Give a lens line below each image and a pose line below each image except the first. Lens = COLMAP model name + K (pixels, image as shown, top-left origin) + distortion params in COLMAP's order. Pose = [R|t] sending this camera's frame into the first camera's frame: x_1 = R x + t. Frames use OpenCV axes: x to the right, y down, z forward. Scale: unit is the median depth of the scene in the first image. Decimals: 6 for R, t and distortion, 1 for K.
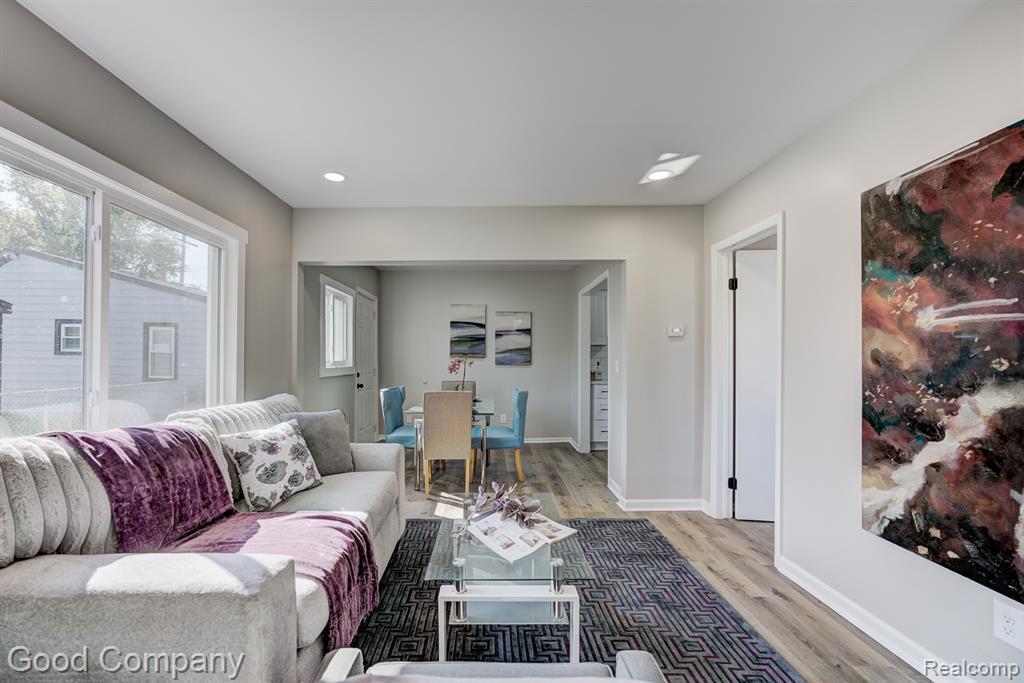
lens RADIAL K [[432.4, 0, 510.7], [0, 432.4, 357.3], [0, 0, 1]] dist [-0.047791, 0.023967]
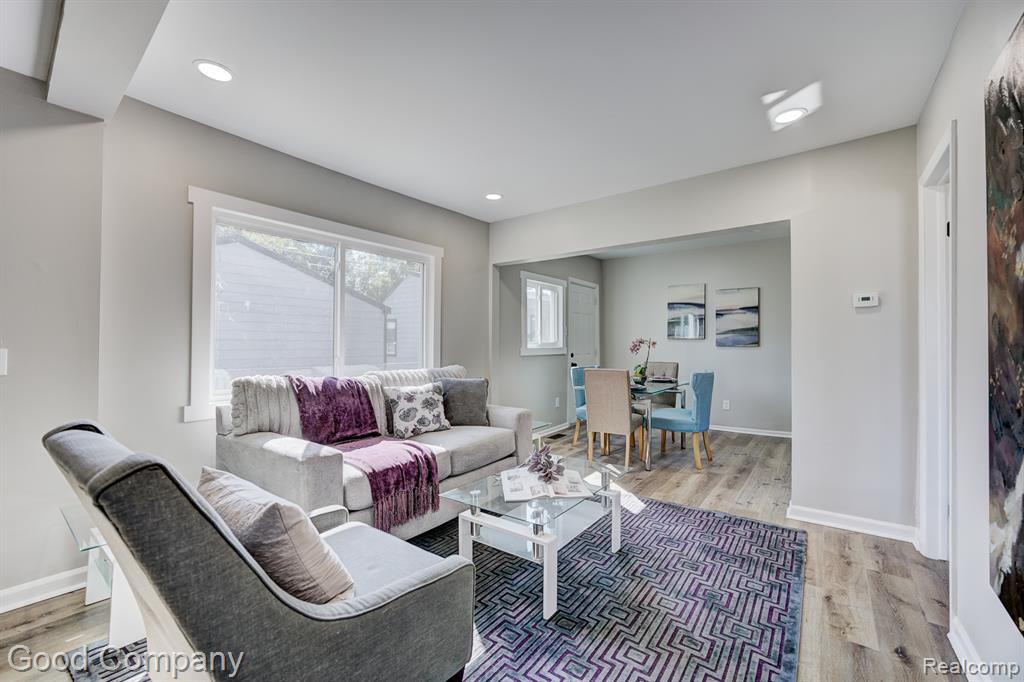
lens RADIAL K [[421.7, 0, 508.0], [0, 421.7, 340.7], [0, 0, 1]] dist [-0.023895, 0.000793]
pose [[0.801062, -0.005486, -0.598556, 0.561510], [0.005026, 0.999984, -0.002438, 0.016691], [0.598560, -0.001055, 0.801077, 0.029056]]
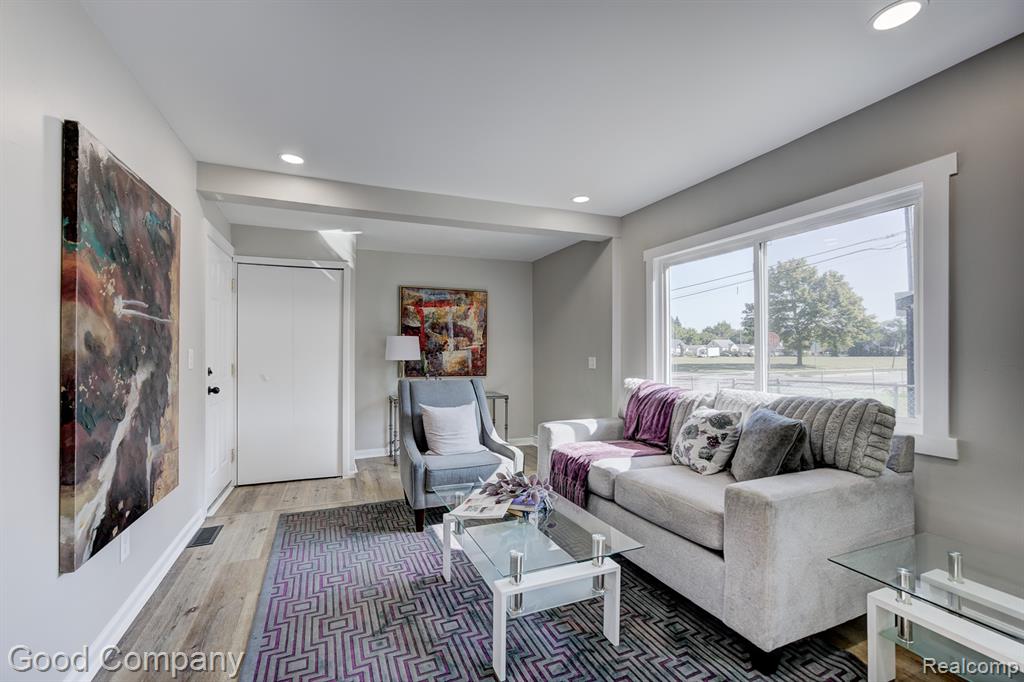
lens RADIAL K [[432.4, 0, 510.7], [0, 432.4, 356.8], [0, 0, 1]] dist [-0.047791, 0.023967]
pose [[-0.917711, -0.000333, -0.397248, 0.389677], [0.000918, 0.999995, -0.002959, 0.028478], [0.397247, -0.003080, -0.917706, 1.803491]]
